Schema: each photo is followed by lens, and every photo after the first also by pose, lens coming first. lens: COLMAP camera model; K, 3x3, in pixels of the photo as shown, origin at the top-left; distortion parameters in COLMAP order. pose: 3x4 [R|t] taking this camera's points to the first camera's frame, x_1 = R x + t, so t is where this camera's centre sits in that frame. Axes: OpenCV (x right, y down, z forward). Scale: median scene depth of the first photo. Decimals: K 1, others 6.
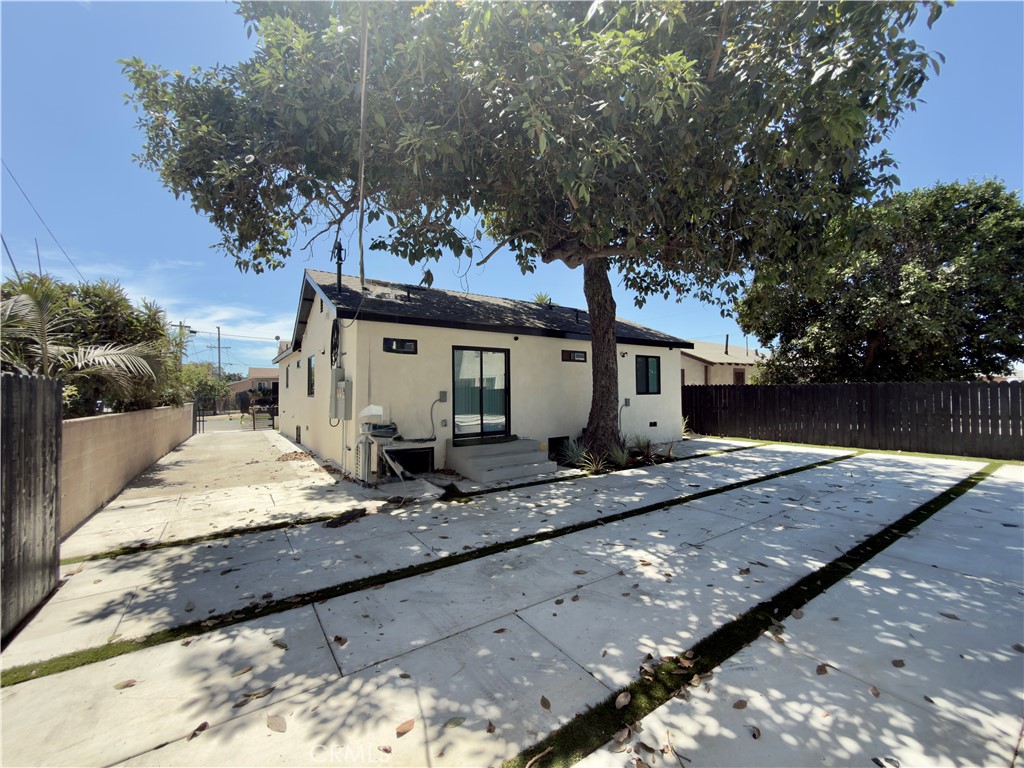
lens RADIAL K [[410.5, 0, 511.4], [0, 410.5, 379.8], [0, 0, 1]] dist [-0.000122, -0.000154]
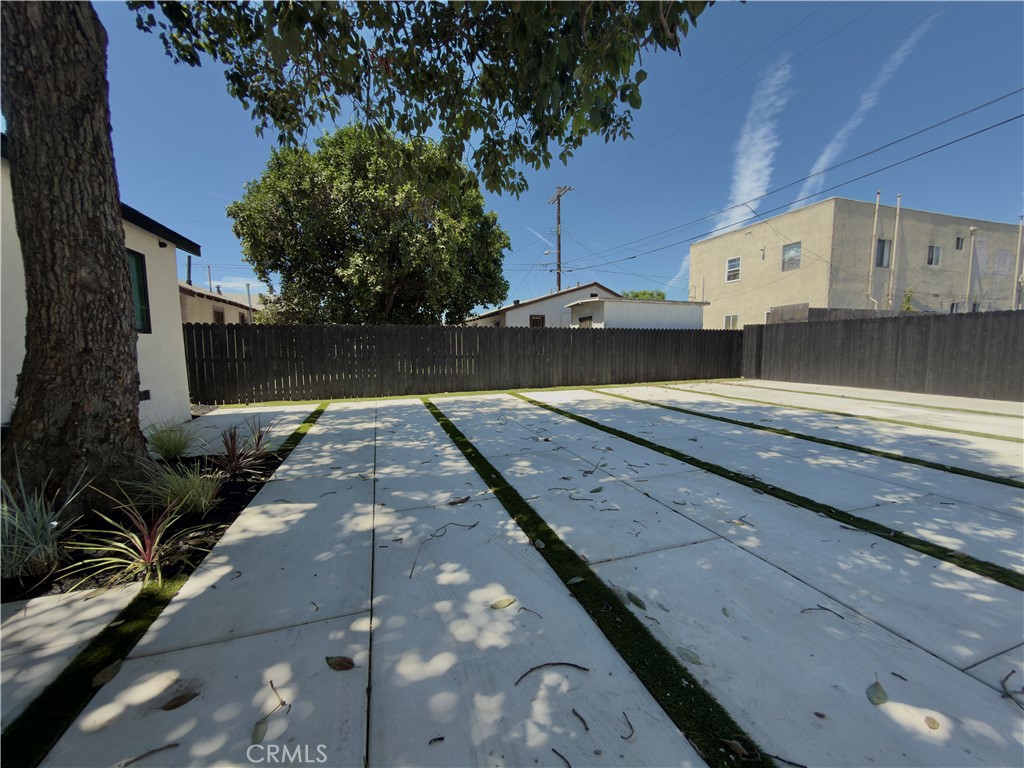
lens RADIAL K [[410.5, 0, 512.7], [0, 410.5, 385.6], [0, 0, 1]] dist [-0.000122, -0.000154]
pose [[0.280851, -0.090444, 0.955480, 0.007065], [-0.018136, 0.994872, 0.099503, 0.043357], [-0.959580, -0.045274, 0.277770, 0.478951]]
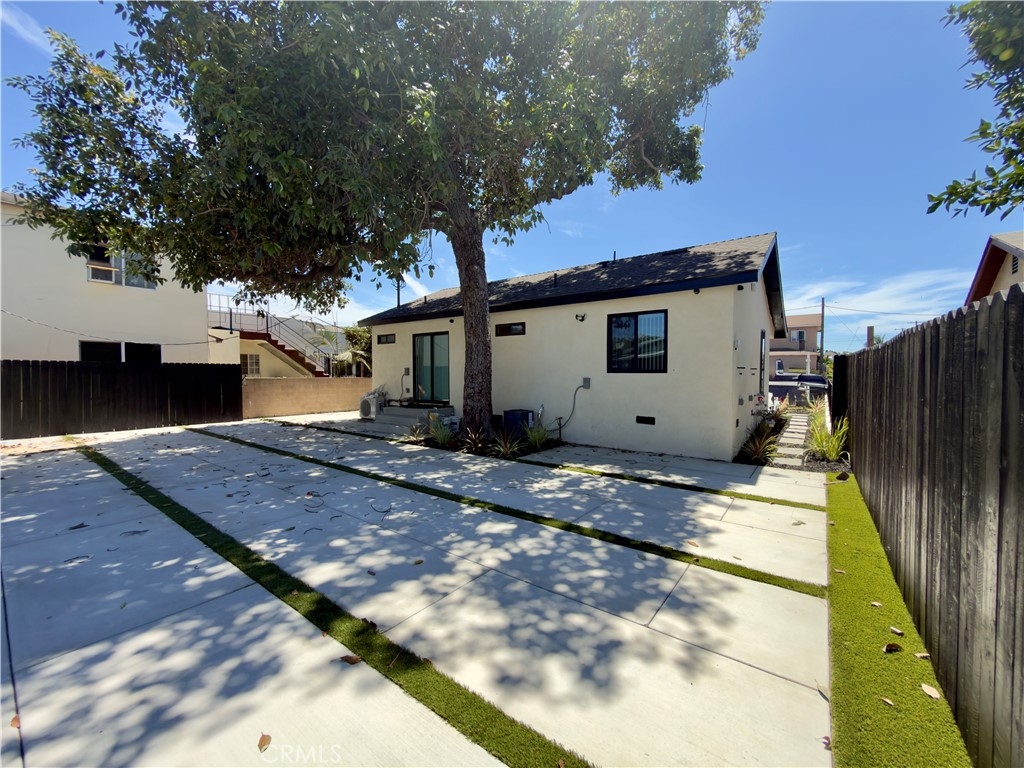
lens RADIAL K [[410.5, 0, 514.0], [0, 410.5, 380.0], [0, 0, 1]] dist [-0.000122, -0.000154]
pose [[0.317473, 0.026076, -0.947909, 0.909237], [0.023219, 0.999108, 0.035261, 0.020446], [0.947983, -0.033204, 0.316584, 0.635759]]
